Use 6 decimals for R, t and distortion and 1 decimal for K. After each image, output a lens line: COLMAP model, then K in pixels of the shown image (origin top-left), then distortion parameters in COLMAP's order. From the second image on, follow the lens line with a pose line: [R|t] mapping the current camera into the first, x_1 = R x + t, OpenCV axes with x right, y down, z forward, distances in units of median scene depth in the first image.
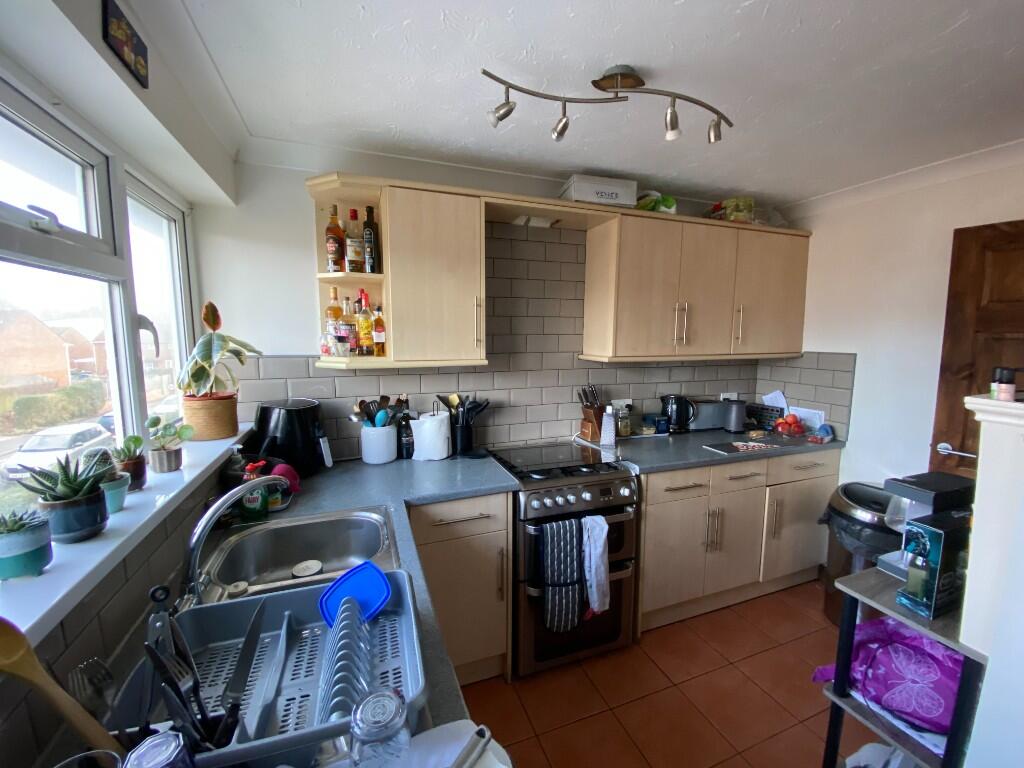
lens RADIAL K [[417.0, 0, 505.8], [0, 417.0, 382.8], [0, 0, 1]] dist [-0.002484, 0.000995]
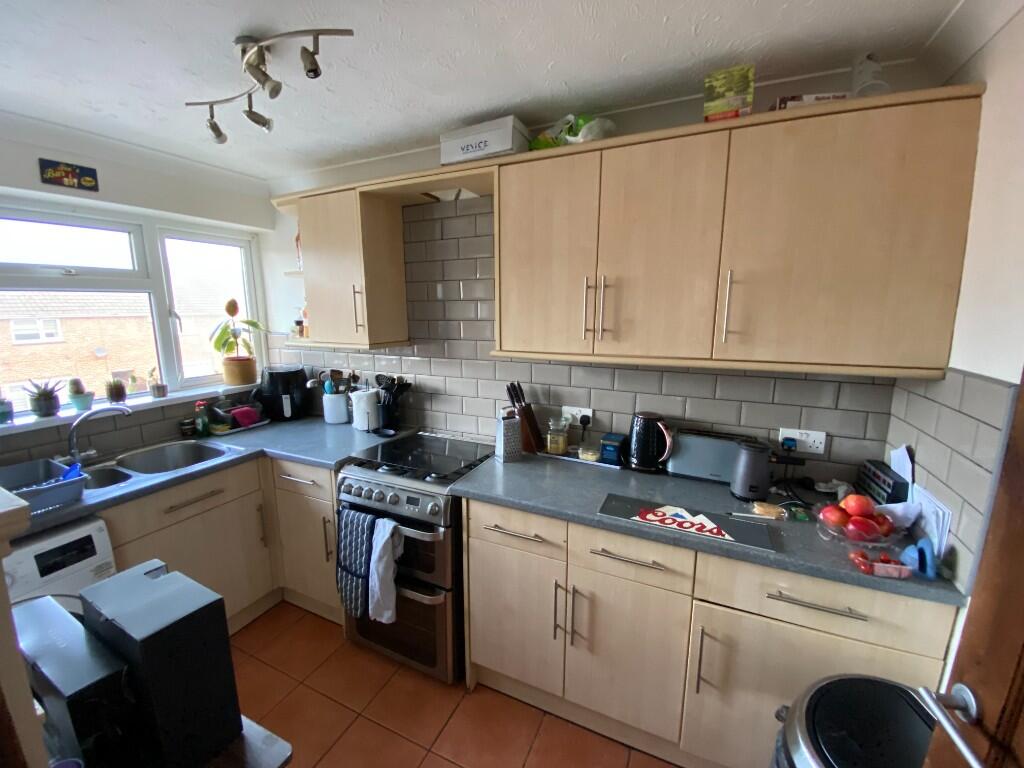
lens RADIAL K [[417.0, 0, 512.4], [0, 417.0, 382.8], [0, 0, 1]] dist [-0.002484, 0.000995]
pose [[0.705201, 0.120932, -0.698618, 0.816380], [-0.080221, 0.992628, 0.090849, -0.072378], [0.704454, -0.008023, 0.709704, 0.432808]]
